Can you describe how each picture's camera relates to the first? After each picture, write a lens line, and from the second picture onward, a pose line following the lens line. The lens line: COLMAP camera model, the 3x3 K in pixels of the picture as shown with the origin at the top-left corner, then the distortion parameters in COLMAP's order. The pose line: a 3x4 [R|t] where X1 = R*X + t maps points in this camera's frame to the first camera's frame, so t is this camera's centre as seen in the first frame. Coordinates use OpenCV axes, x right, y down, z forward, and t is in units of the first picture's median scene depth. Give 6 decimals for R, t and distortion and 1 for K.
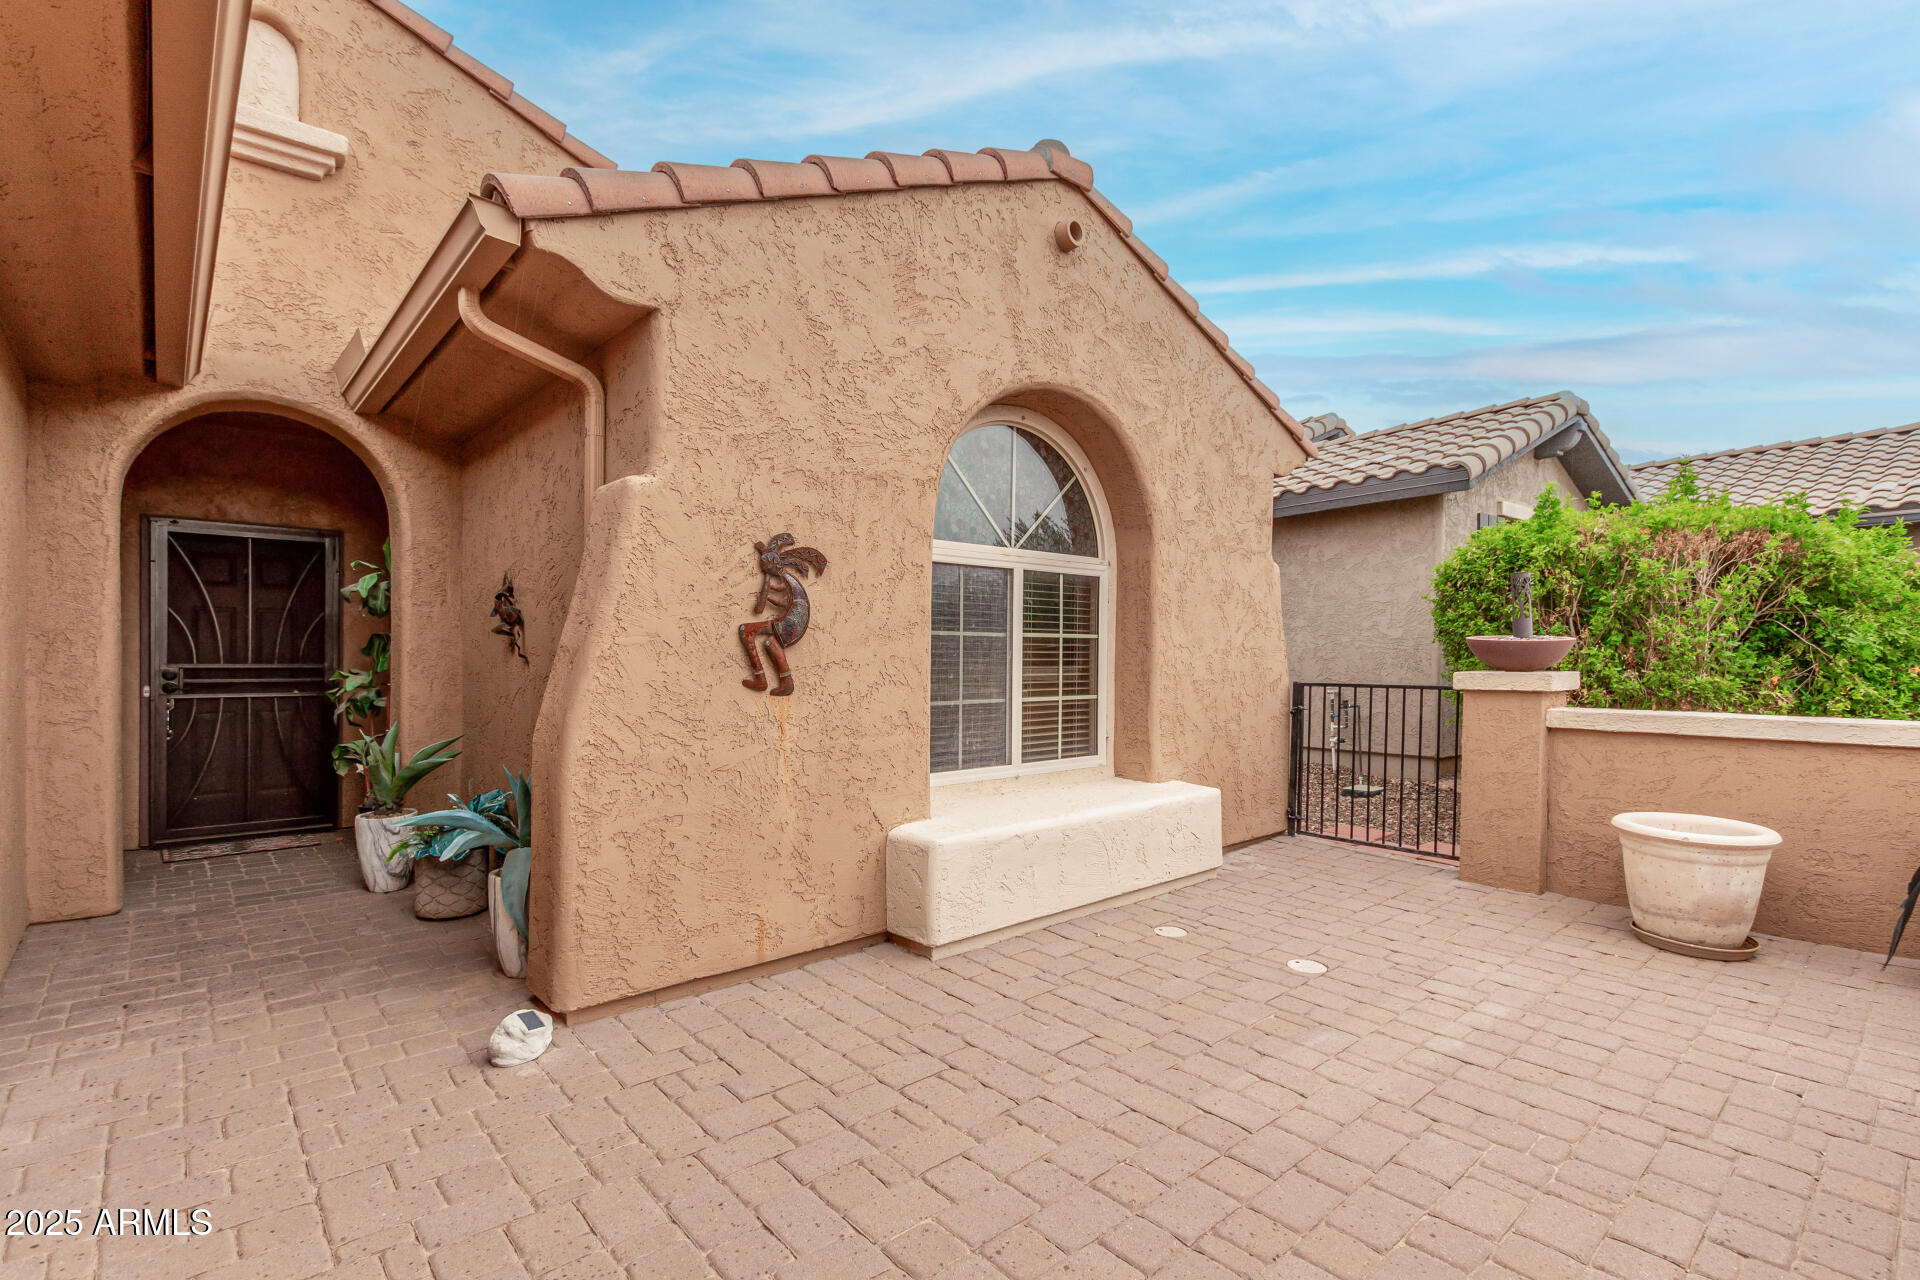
lens RADIAL K [[885.7, 0, 956.8], [0, 885.7, 666.7], [0, 0, 1]] dist [0.002478, 0.000118]
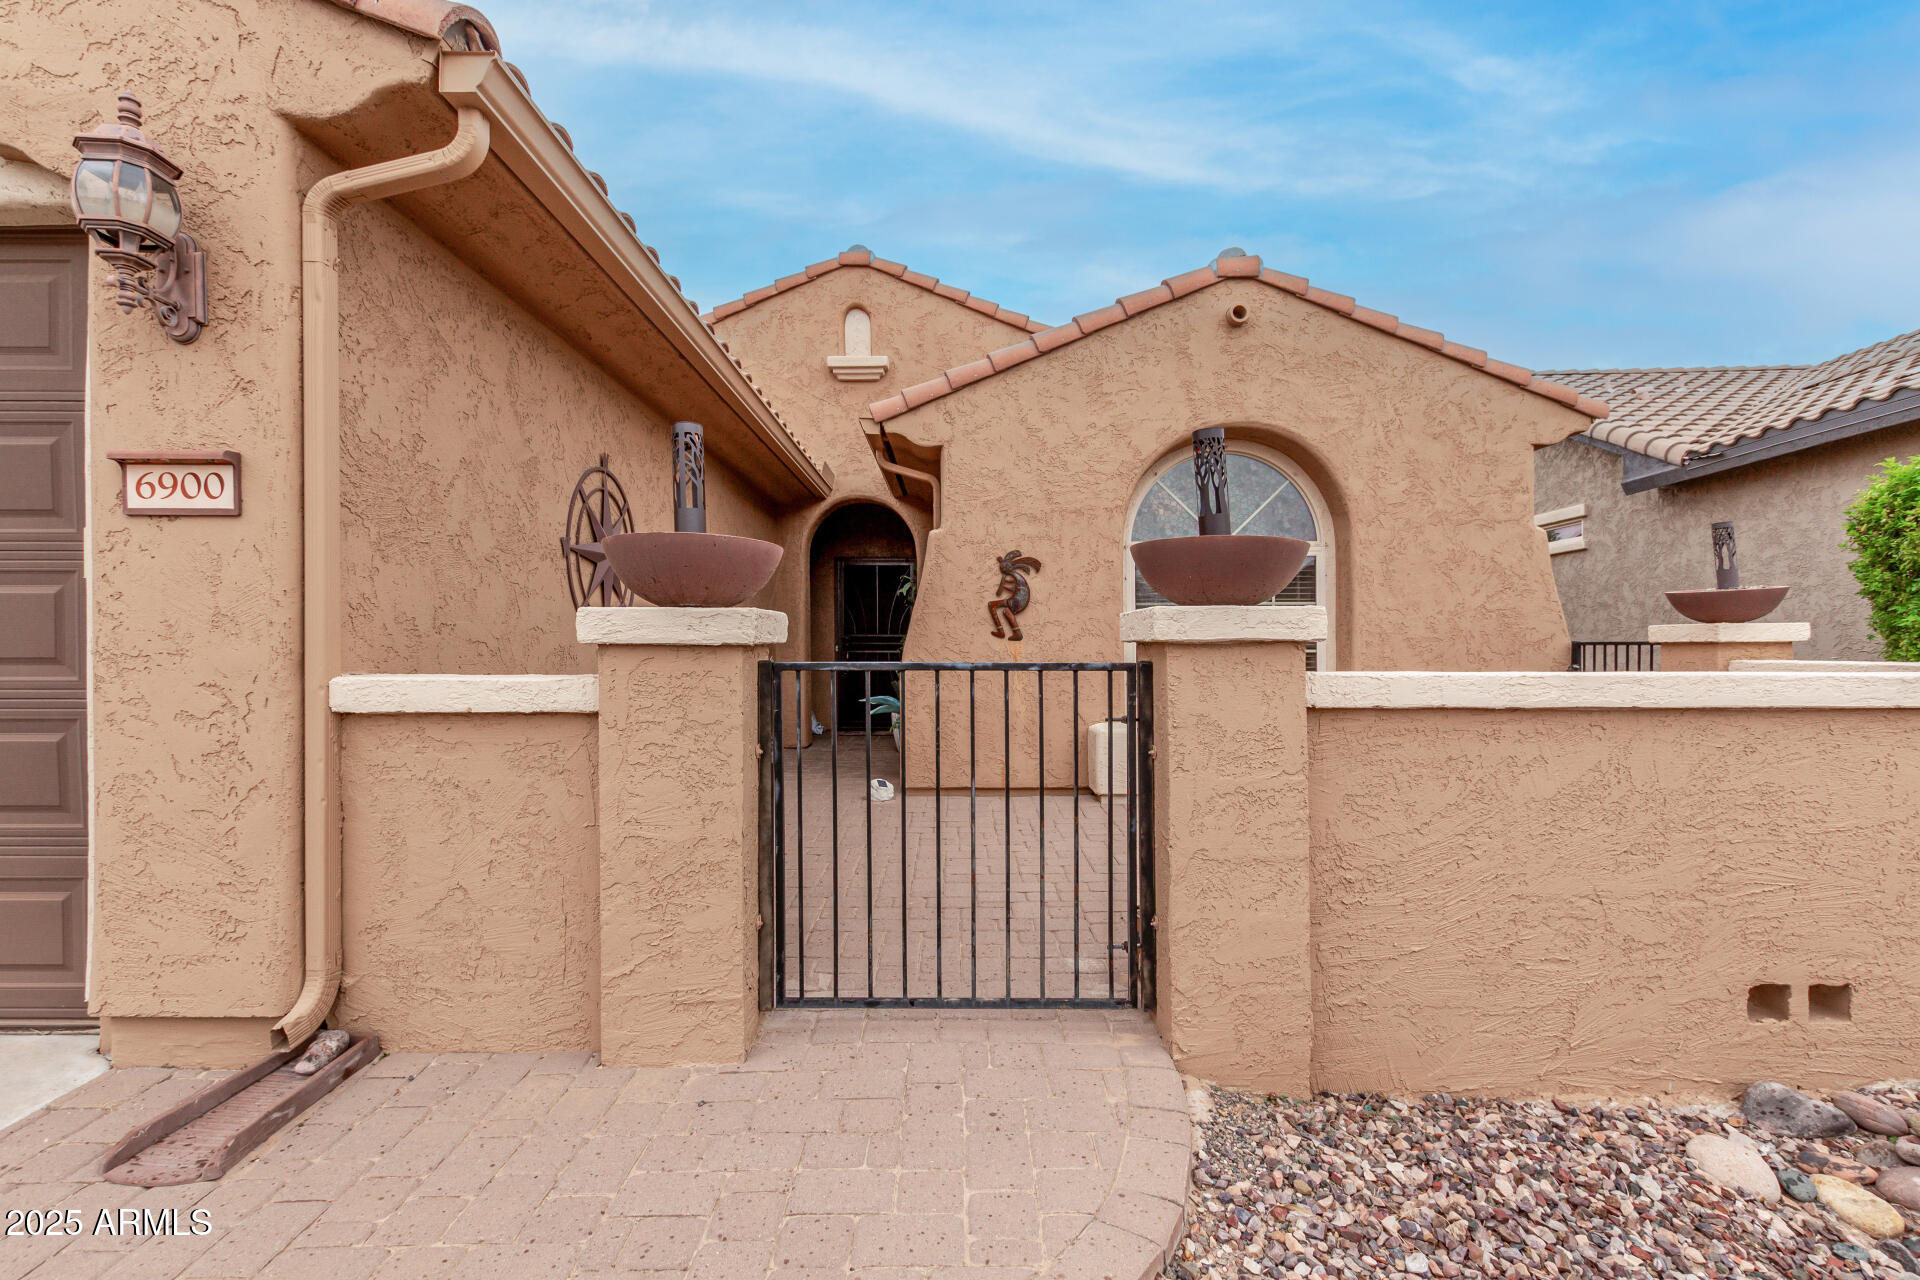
lens RADIAL K [[932.3, 0, 959.2], [0, 932.3, 659.5], [0, 0, 1]] dist [0.005117, 0.000072]
pose [[0.733414, 0.006074, -0.679755, 0.904650], [-0.006118, 0.999979, 0.002333, 0.060346], [0.679754, 0.002448, 0.733436, -0.417822]]
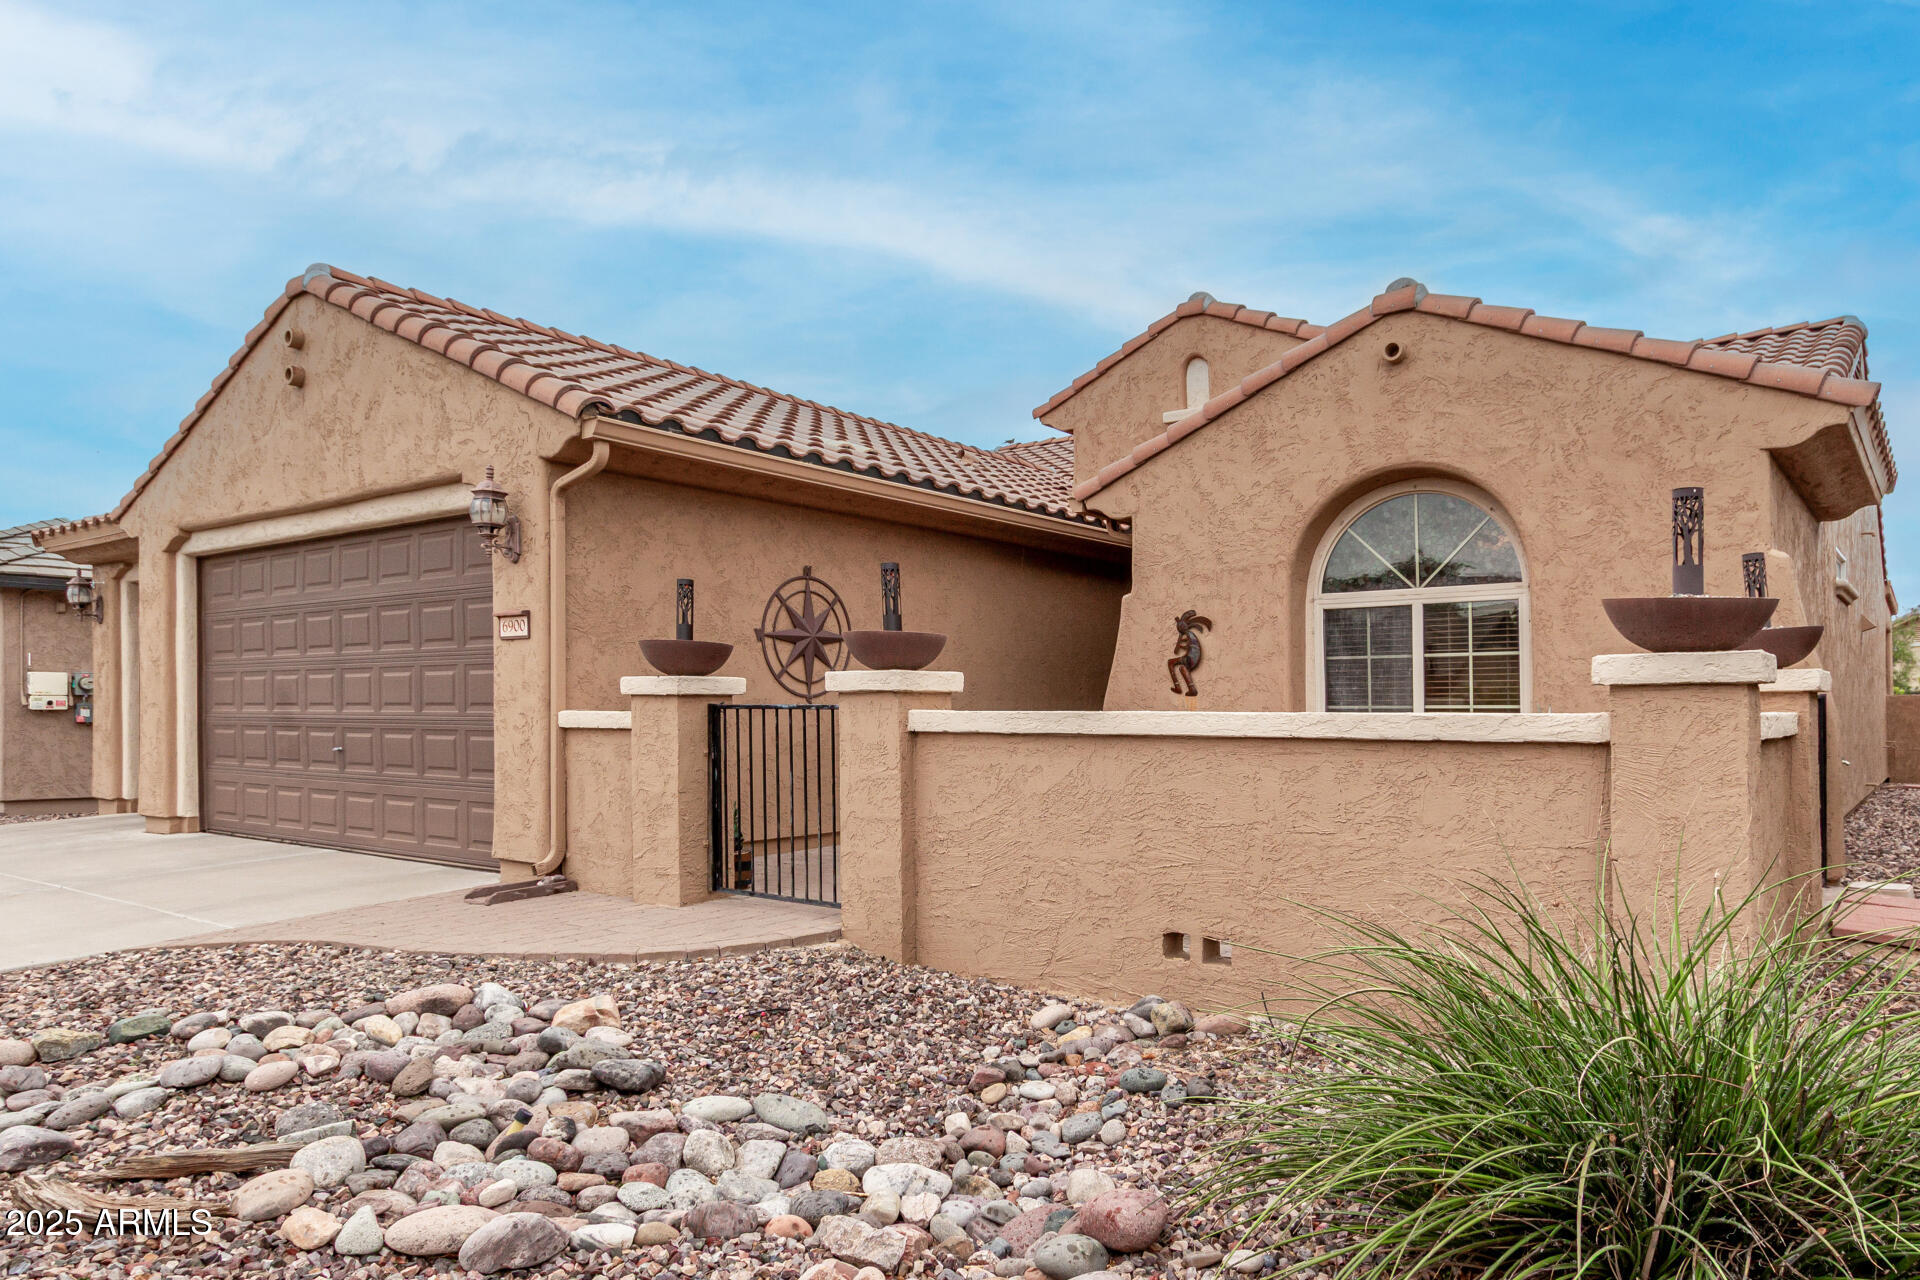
lens RADIAL K [[1242.1, 0, 920.6], [0, 1242.1, 744.4], [0, 0, 1]] dist [0.005391, -0.000008]
pose [[0.147261, 0.023471, -0.988819, 2.100948], [-0.016107, 0.999643, 0.021330, 0.079108], [0.988966, 0.012785, 0.147587, 0.037273]]
